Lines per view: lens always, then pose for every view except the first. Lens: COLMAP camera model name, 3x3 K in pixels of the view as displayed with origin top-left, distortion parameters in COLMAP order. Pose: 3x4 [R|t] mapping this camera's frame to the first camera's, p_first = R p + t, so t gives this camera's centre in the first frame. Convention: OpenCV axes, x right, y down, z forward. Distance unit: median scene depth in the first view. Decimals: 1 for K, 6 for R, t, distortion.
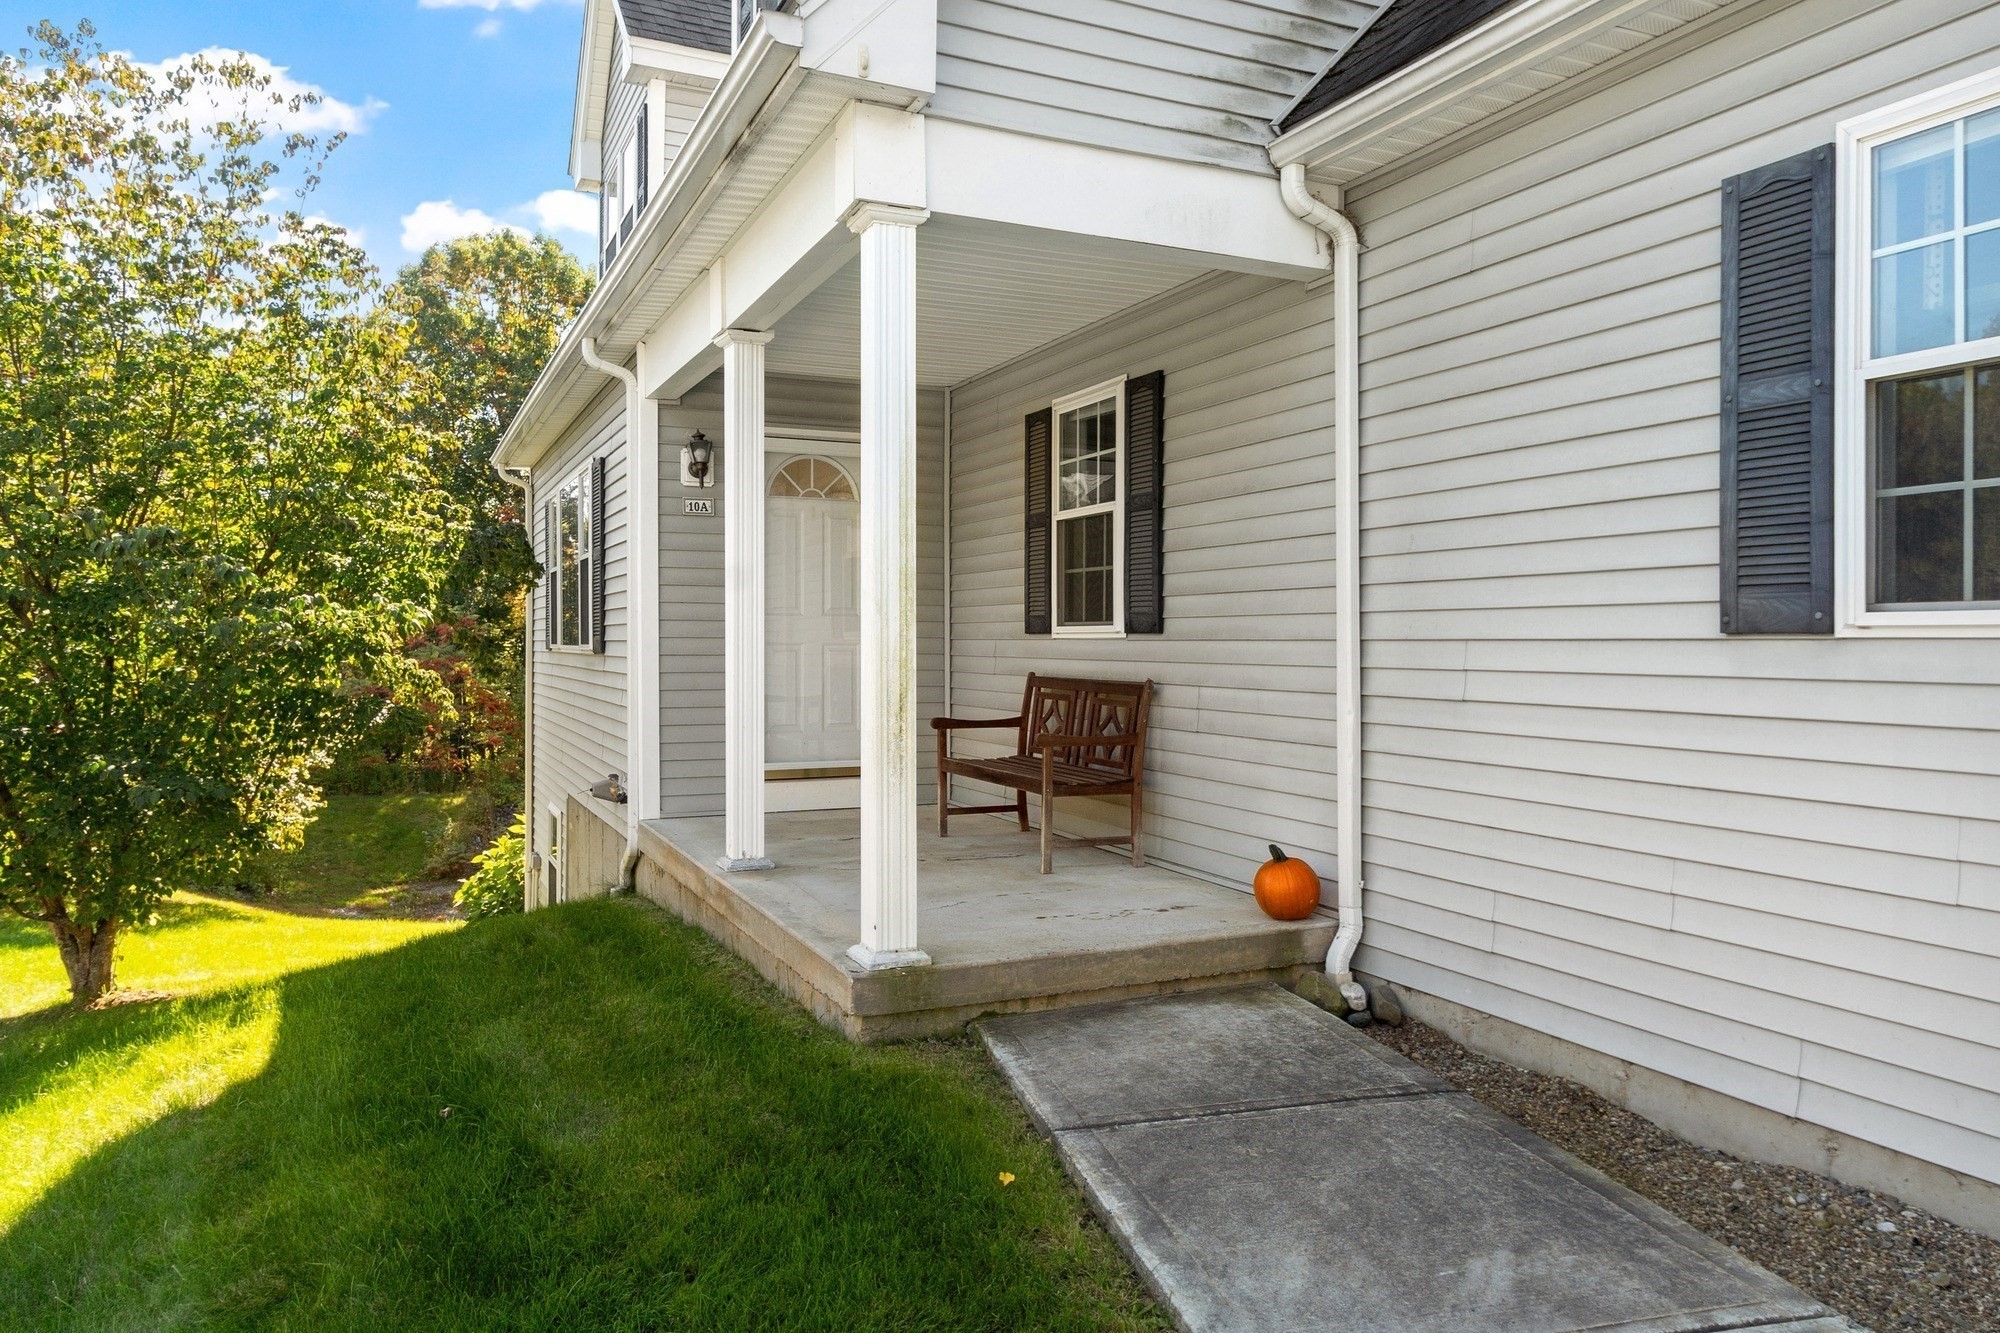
lens RADIAL K [[1337.7, 0, 1000.8], [0, 1337.7, 642.0], [0, 0, 1]] dist [0.001219, -0.000752]
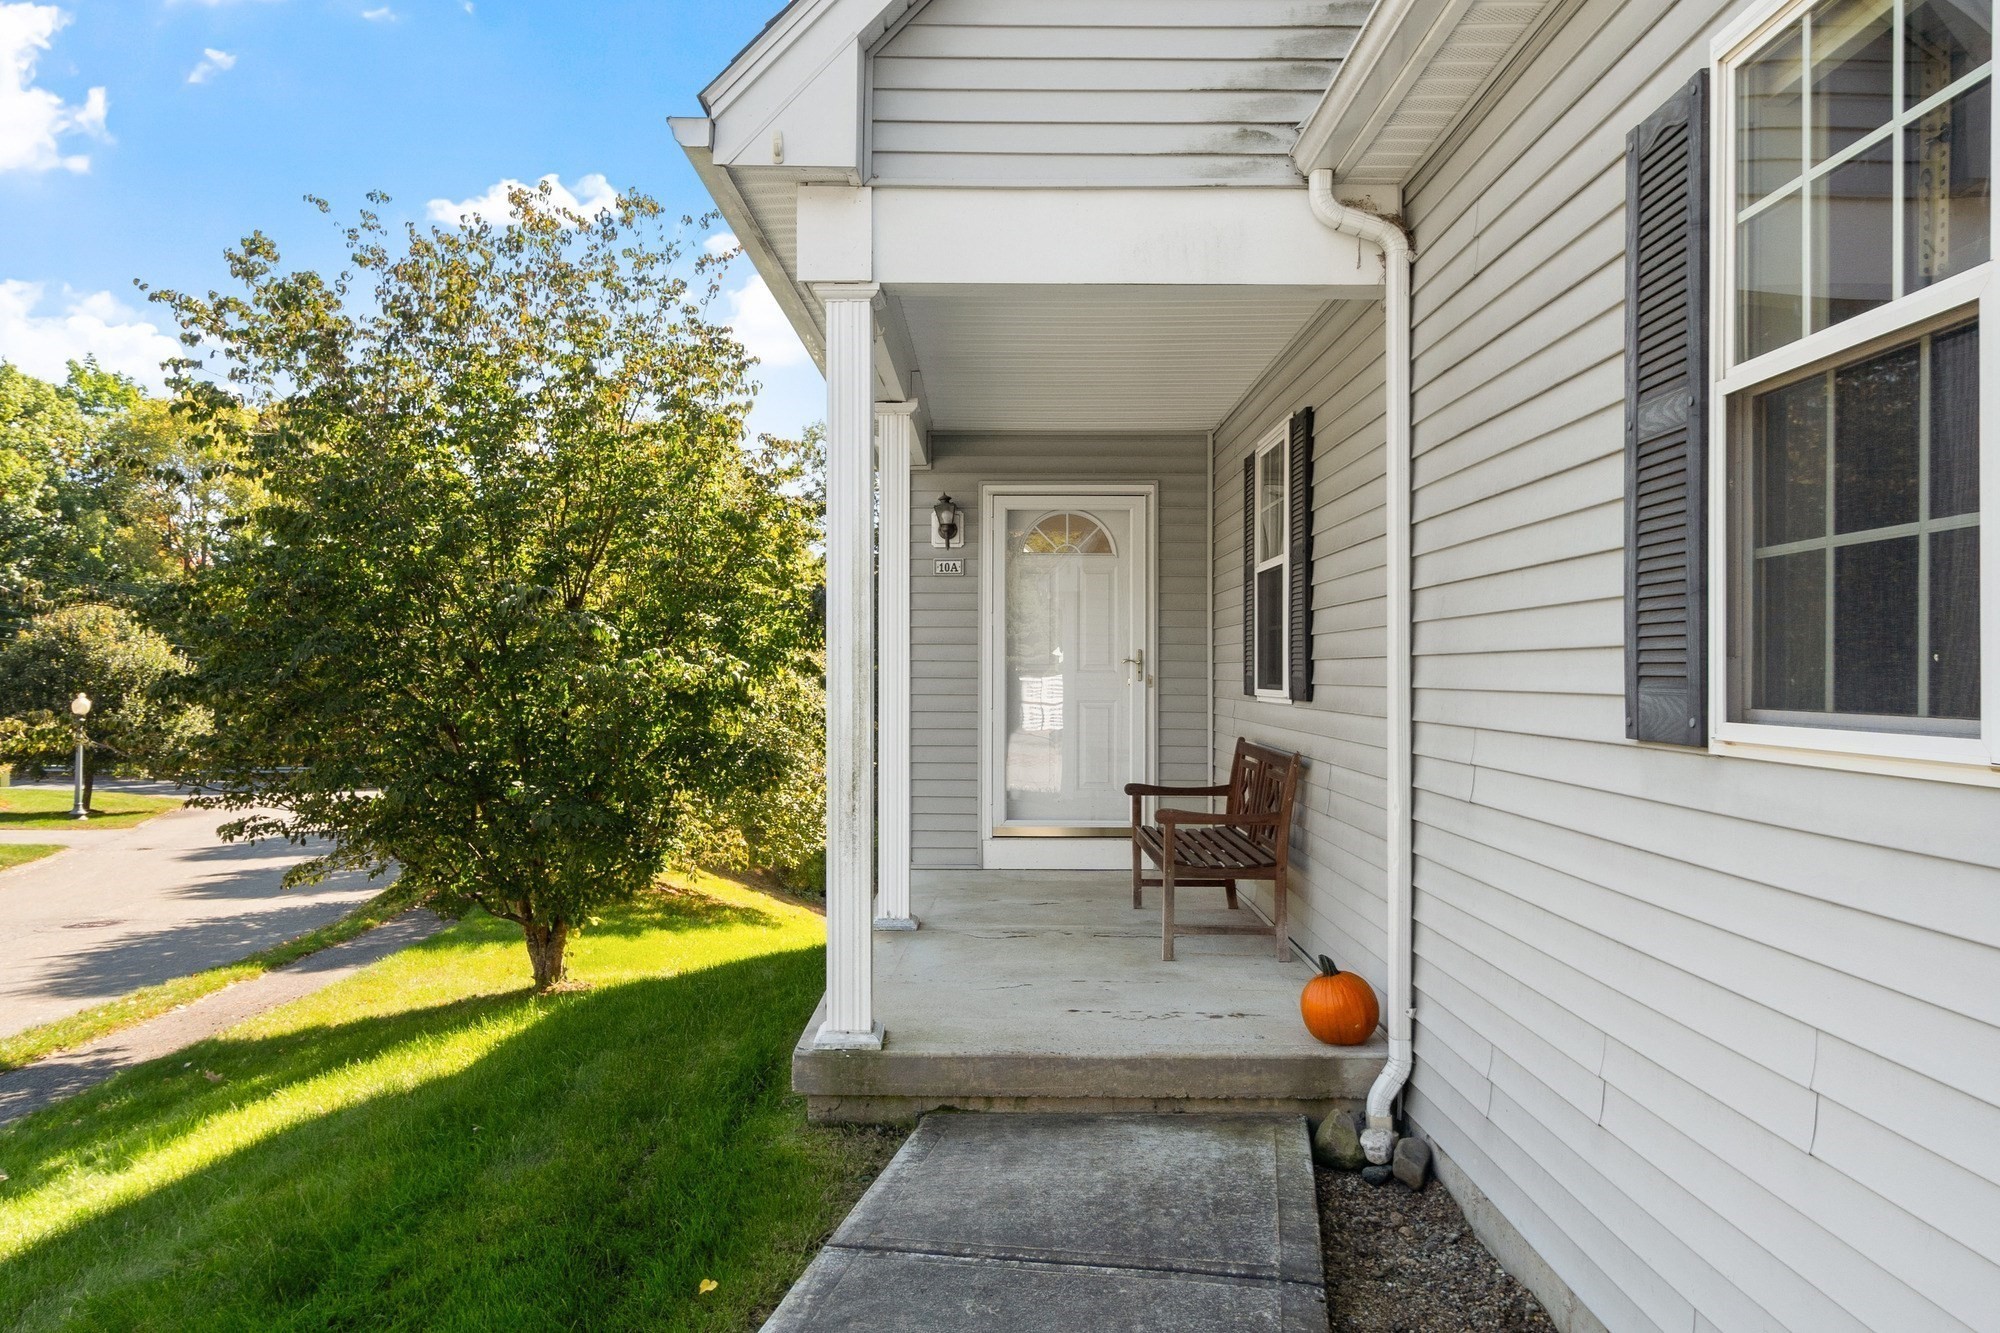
lens RADIAL K [[1351.2, 0, 1000.0], [0, 1351.2, 666.5], [0, 0, 1]] dist [0.002977, -0.000523]
pose [[0.907010, 0.000178, -0.421109, 0.436077], [-0.002908, 0.999979, -0.005841, -0.033660], [0.421099, 0.006523, 0.906991, 0.134677]]
